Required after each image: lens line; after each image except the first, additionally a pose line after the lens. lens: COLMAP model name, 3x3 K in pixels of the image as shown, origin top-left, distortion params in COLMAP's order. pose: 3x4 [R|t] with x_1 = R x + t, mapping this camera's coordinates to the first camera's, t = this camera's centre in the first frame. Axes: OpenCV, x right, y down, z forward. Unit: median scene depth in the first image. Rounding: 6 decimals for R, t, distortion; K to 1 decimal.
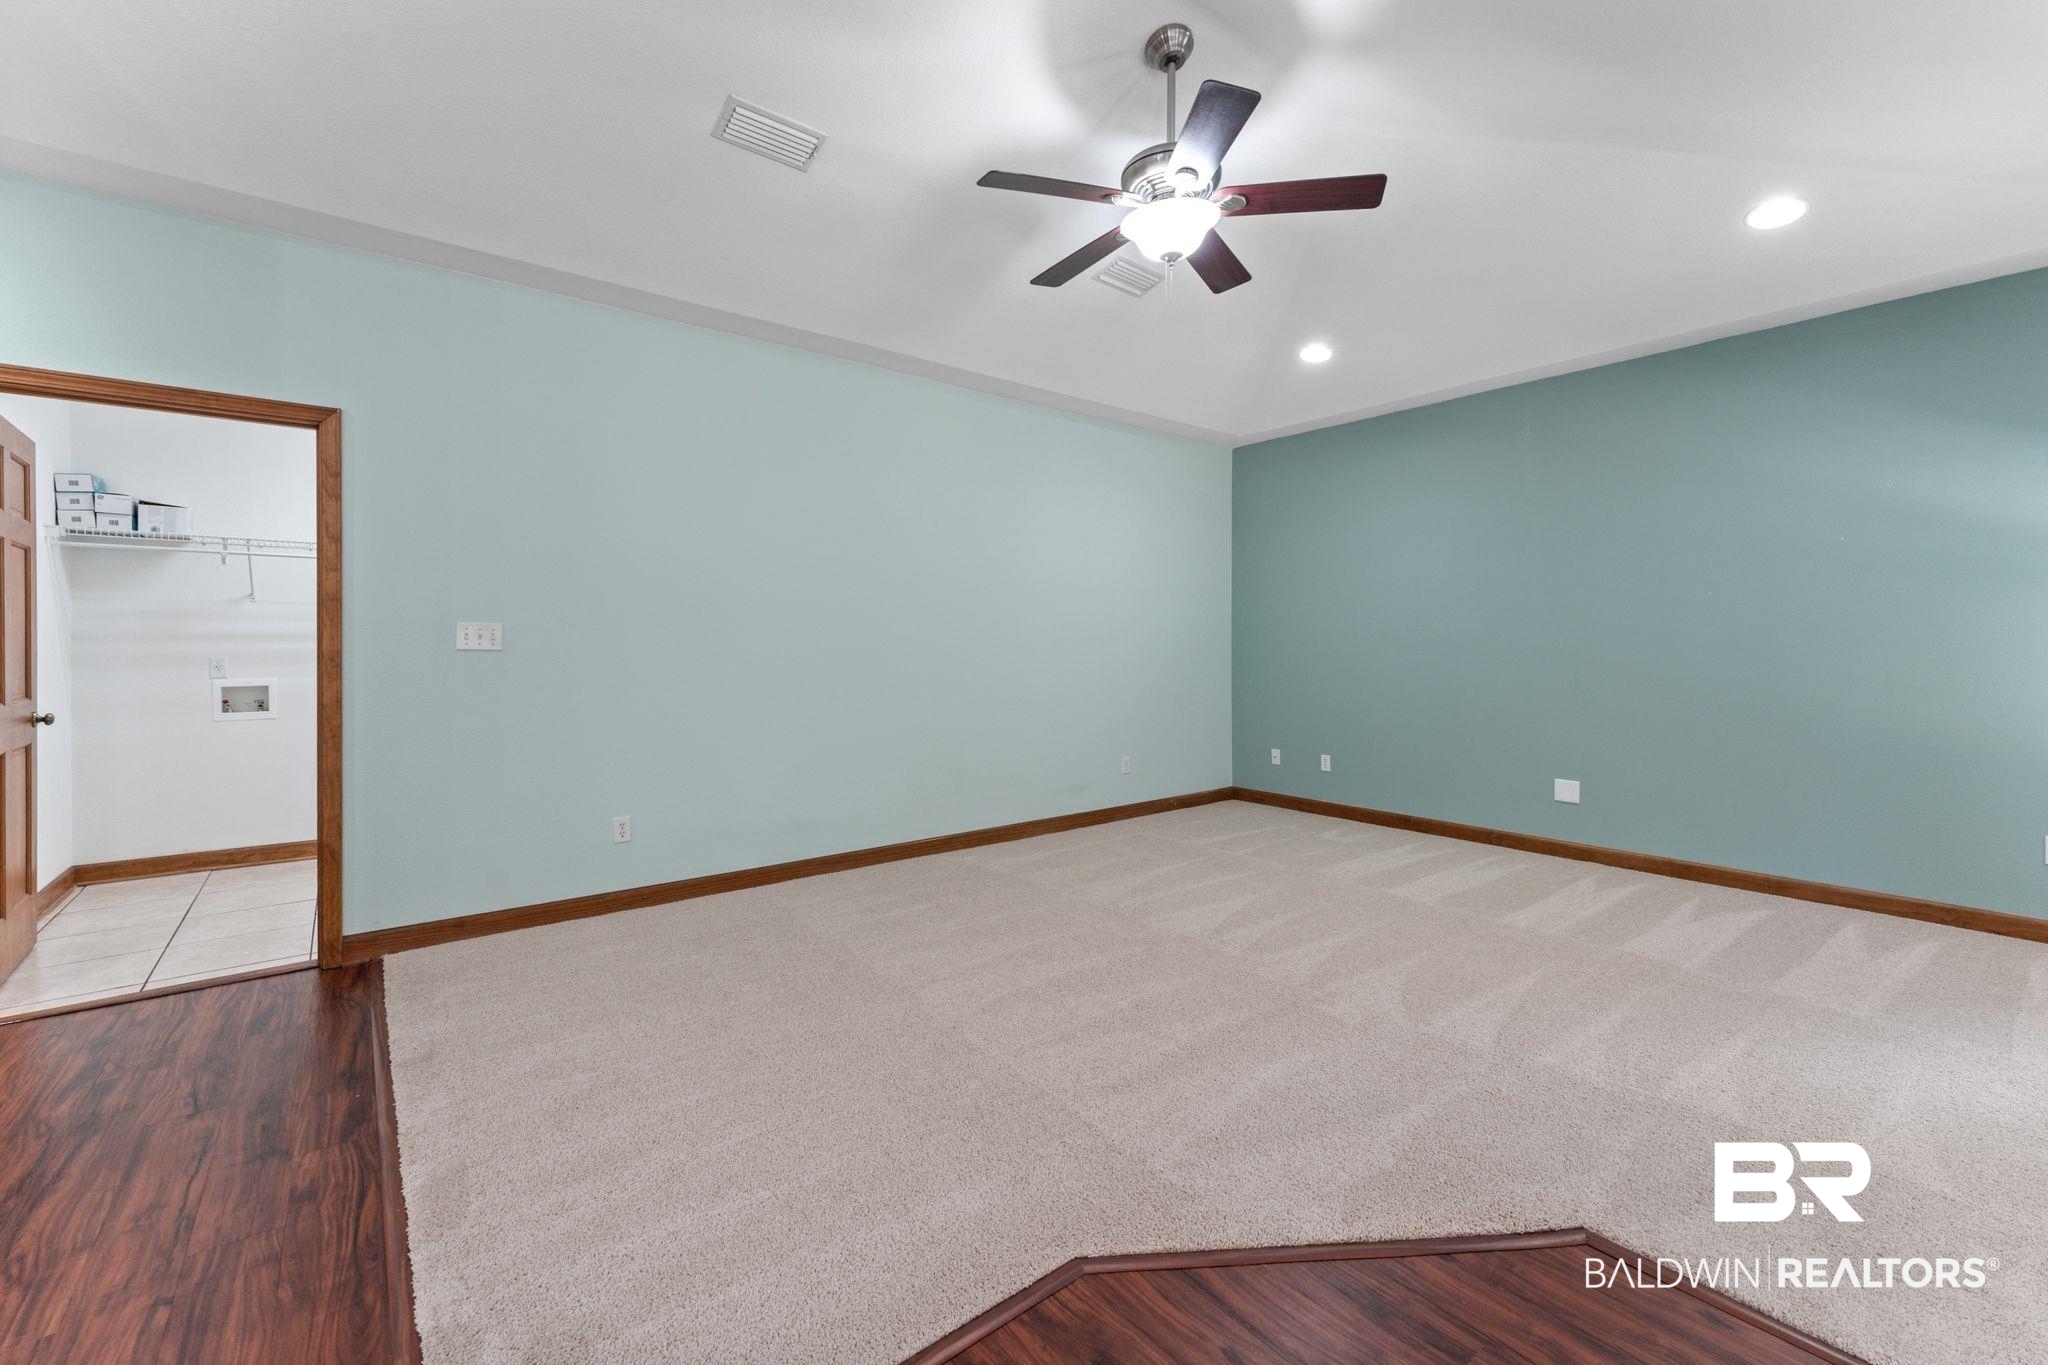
lens RADIAL K [[846.3, 0, 1028.9], [0, 846.3, 666.9], [0, 0, 1]] dist [0.000337, -0.000002]
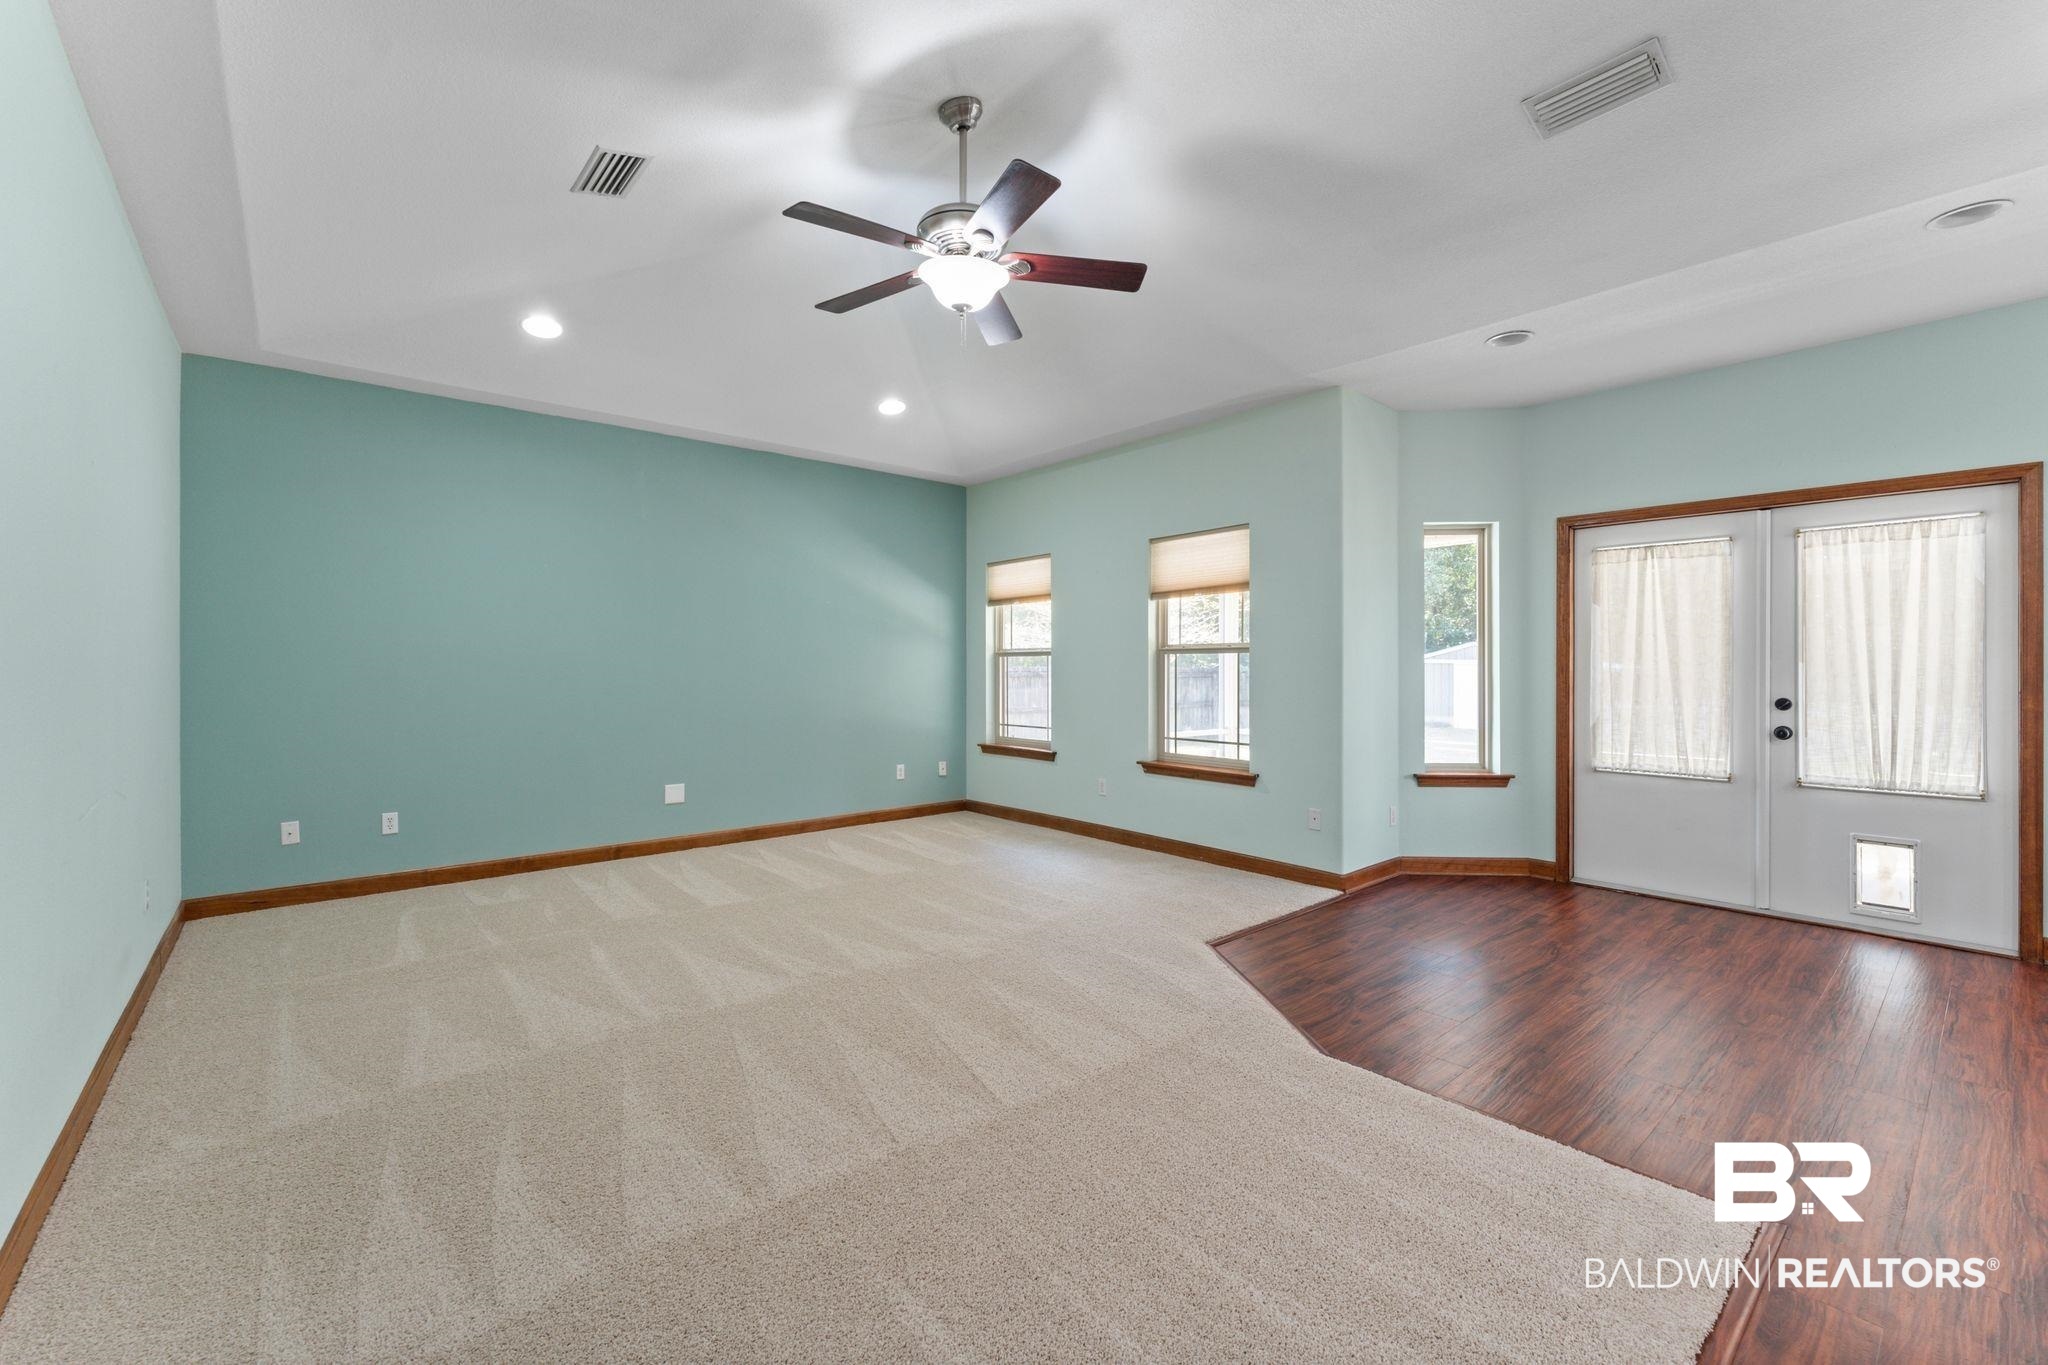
lens RADIAL K [[846.3, 0, 1031.3], [0, 846.3, 673.5], [0, 0, 1]] dist [0.000337, -0.000002]
pose [[-0.044933, -0.014399, 0.998886, -0.736923], [0.023775, 0.999598, 0.015478, -0.033191], [-0.998707, 0.024444, -0.044573, 0.757428]]
